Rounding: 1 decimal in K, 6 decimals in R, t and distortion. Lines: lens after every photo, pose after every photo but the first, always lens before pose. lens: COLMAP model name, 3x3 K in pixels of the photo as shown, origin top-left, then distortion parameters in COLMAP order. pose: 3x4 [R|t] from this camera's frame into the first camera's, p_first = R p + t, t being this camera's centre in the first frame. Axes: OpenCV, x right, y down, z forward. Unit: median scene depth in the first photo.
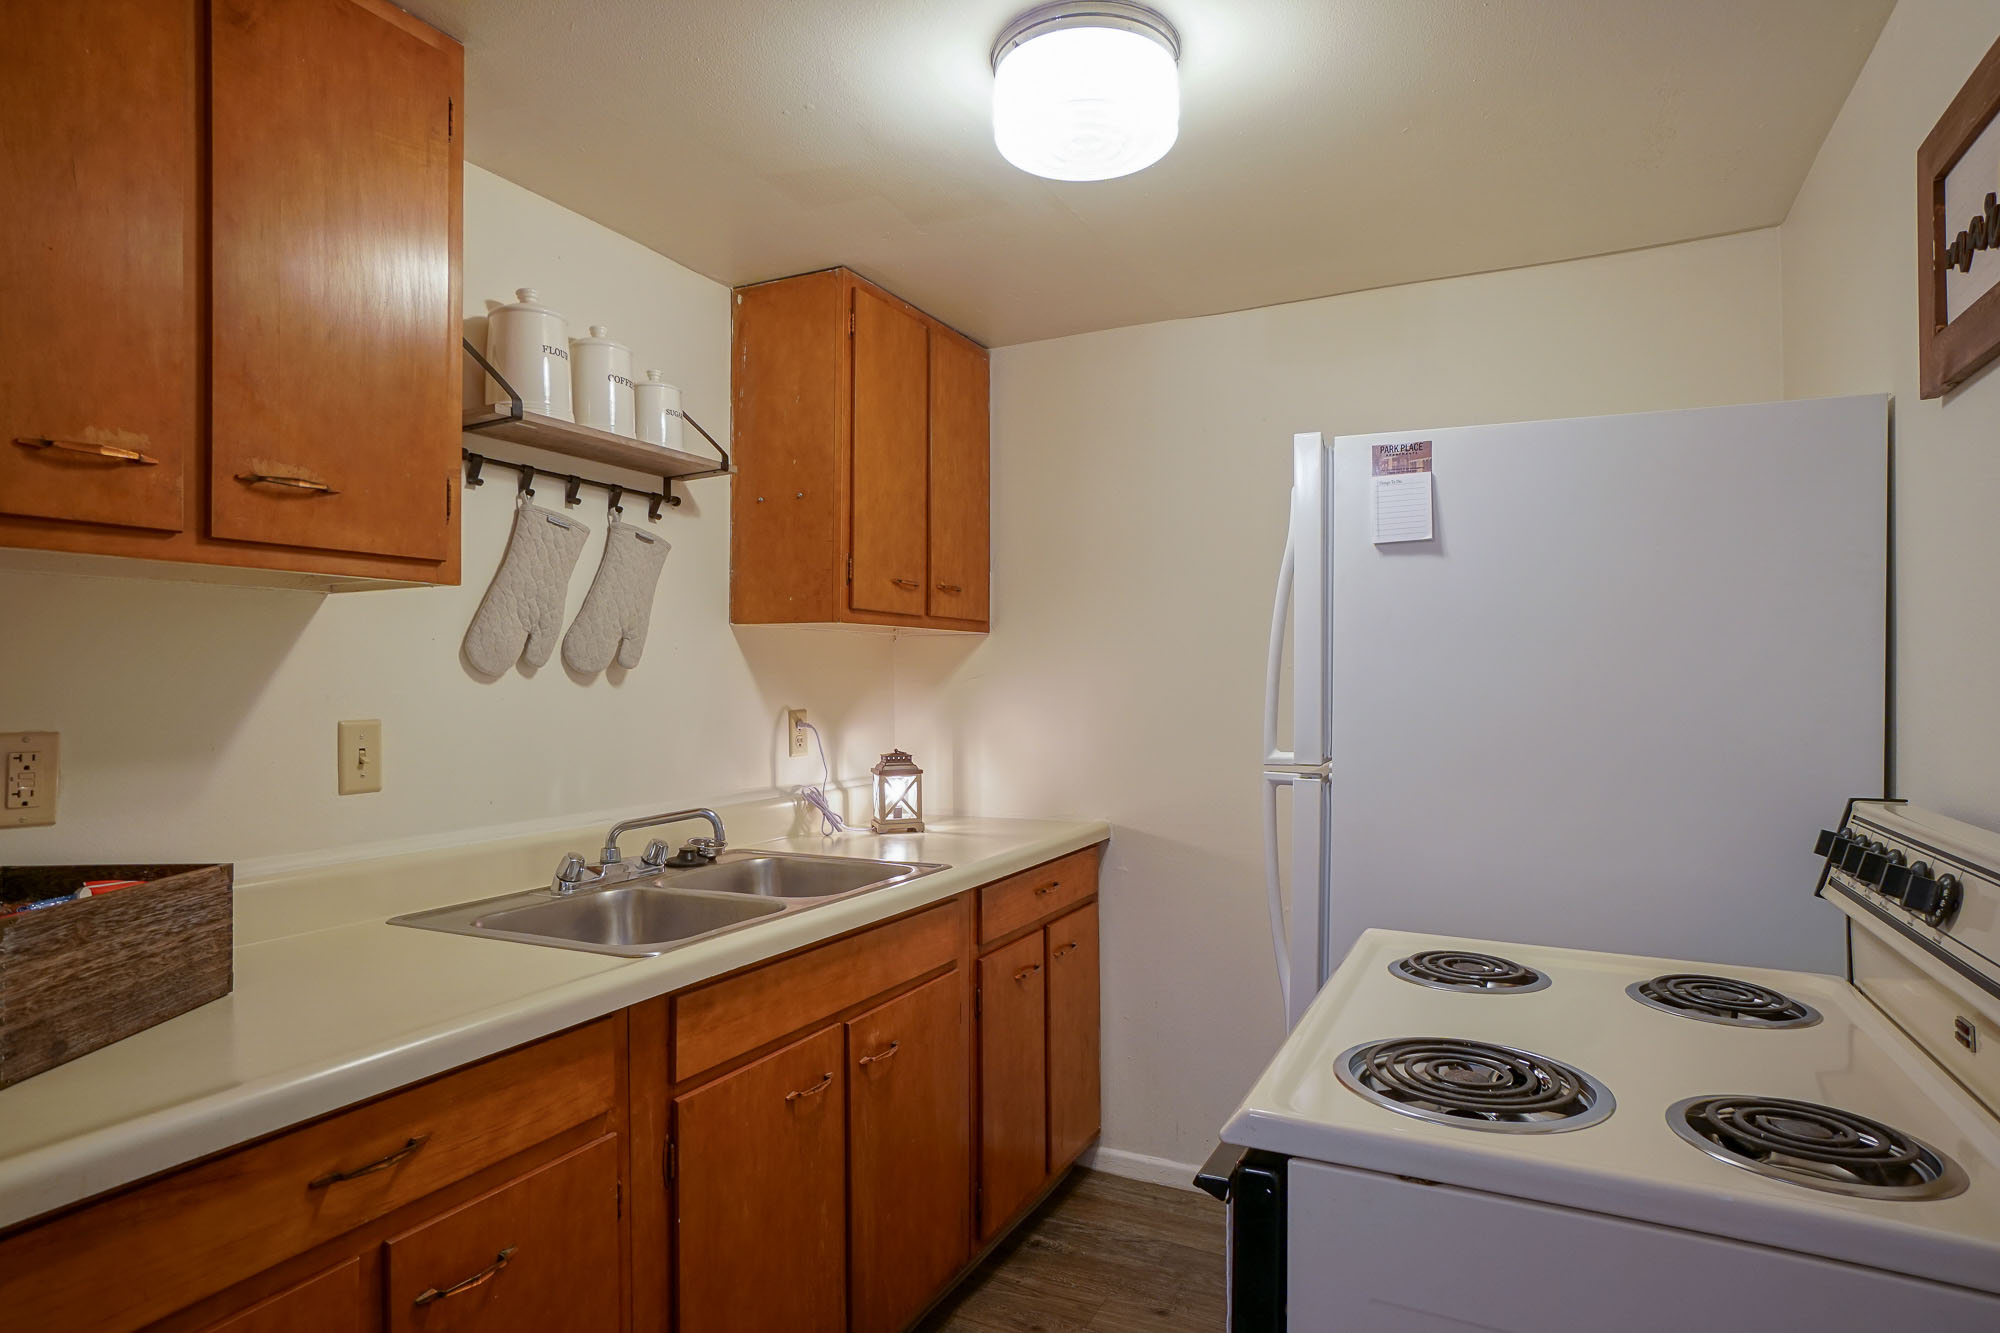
lens RADIAL K [[1050.5, 0, 1000.0], [0, 1050.5, 666.5], [0, 0, 1]] dist [-0.042415, 0.022053]
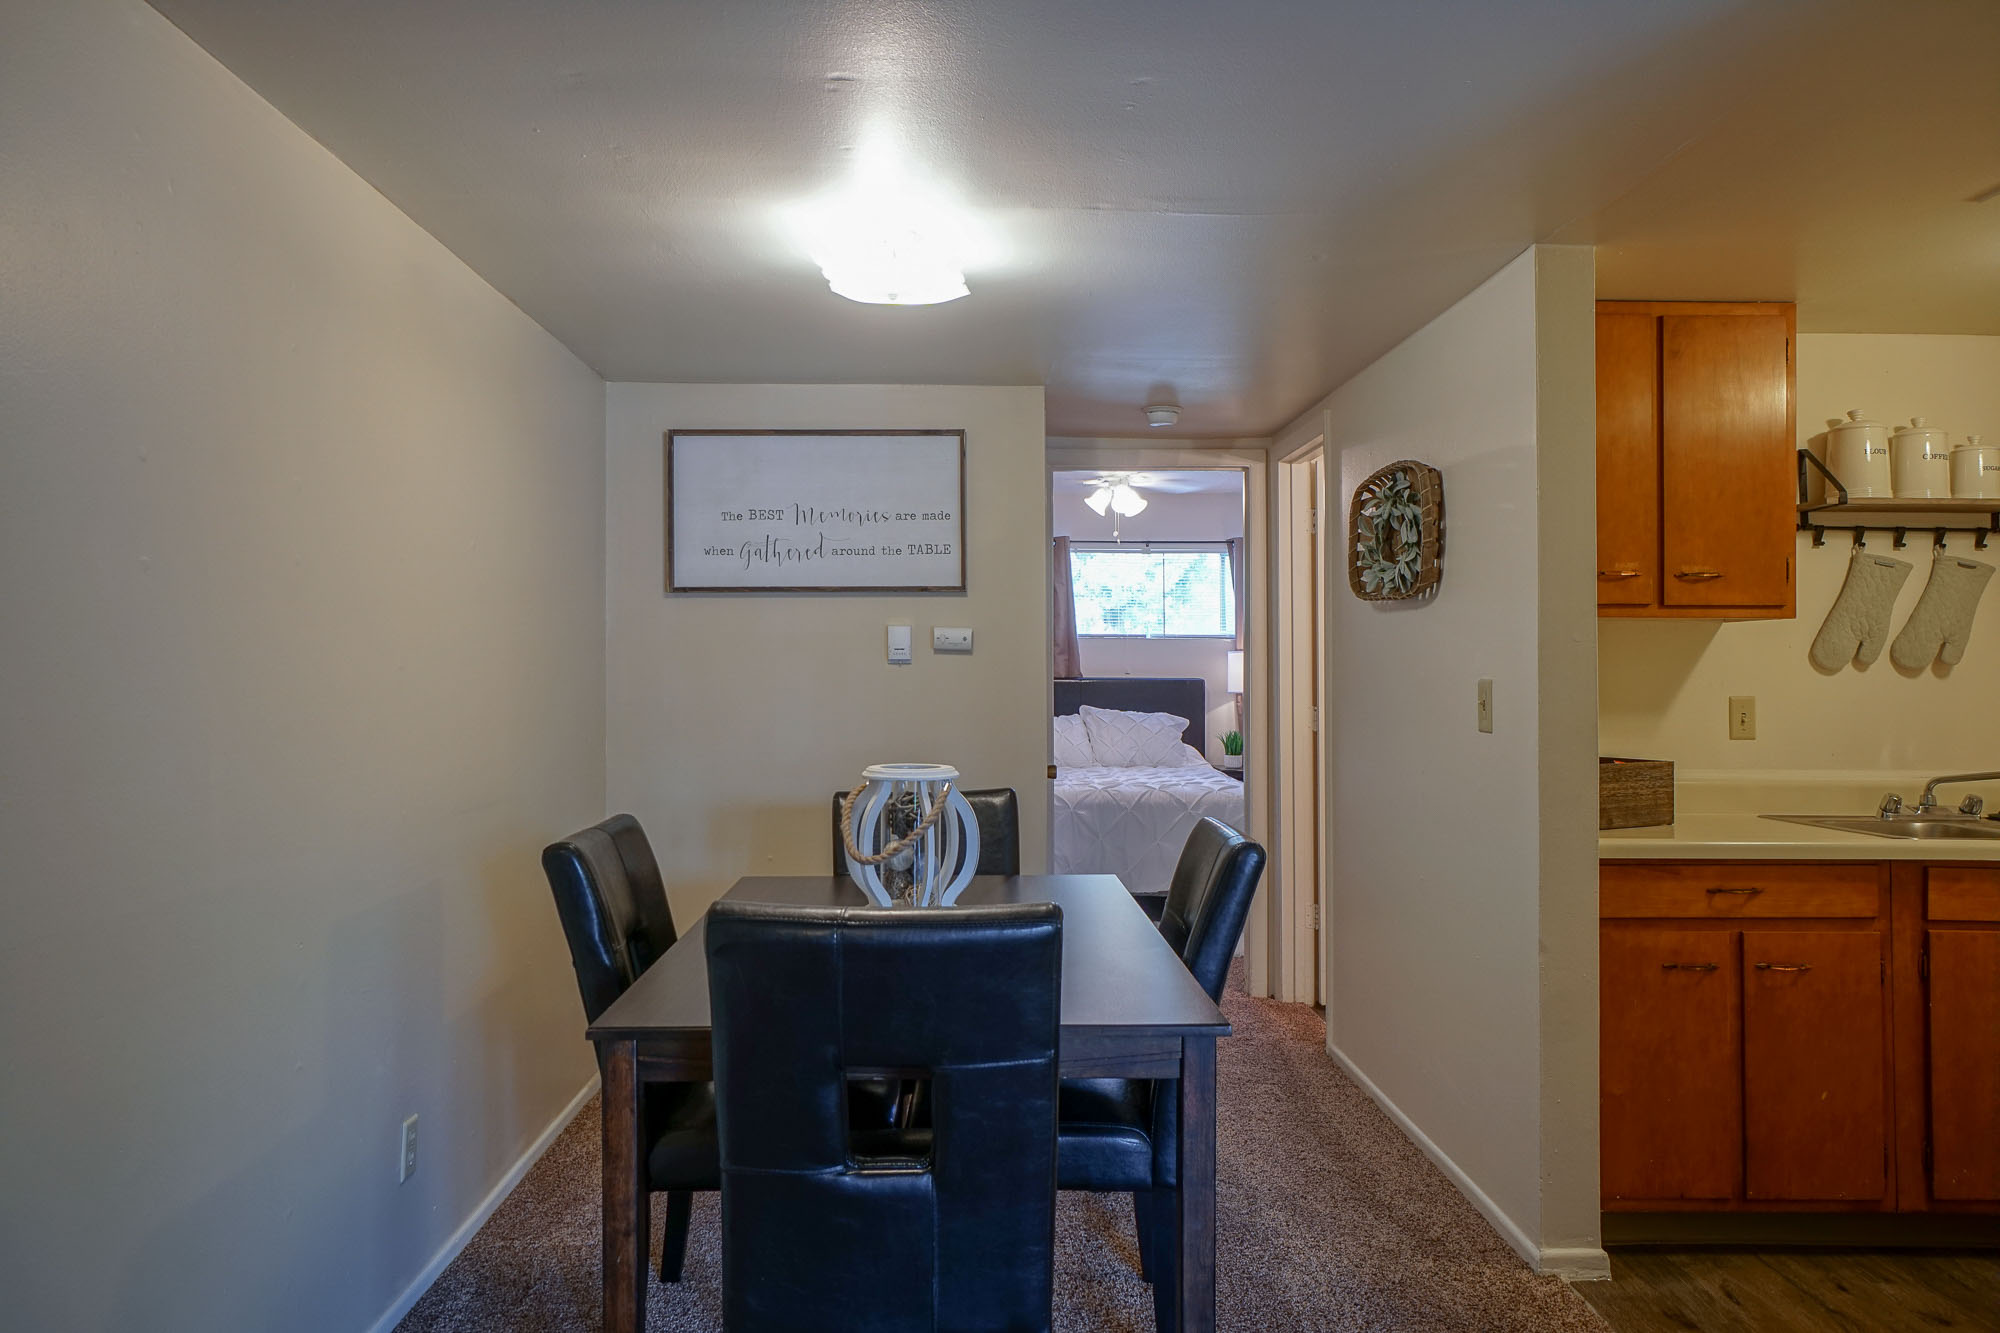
lens RADIAL K [[1396.5, 0, 997.2], [0, 1396.5, 656.1], [0, 0, 1]] dist [0.056280, 0.003935]
pose [[0.477680, -0.002524, -0.878530, 0.843412], [0.004116, 0.999991, -0.000636, -0.017489], [0.878524, -0.003312, 0.477686, -1.184059]]
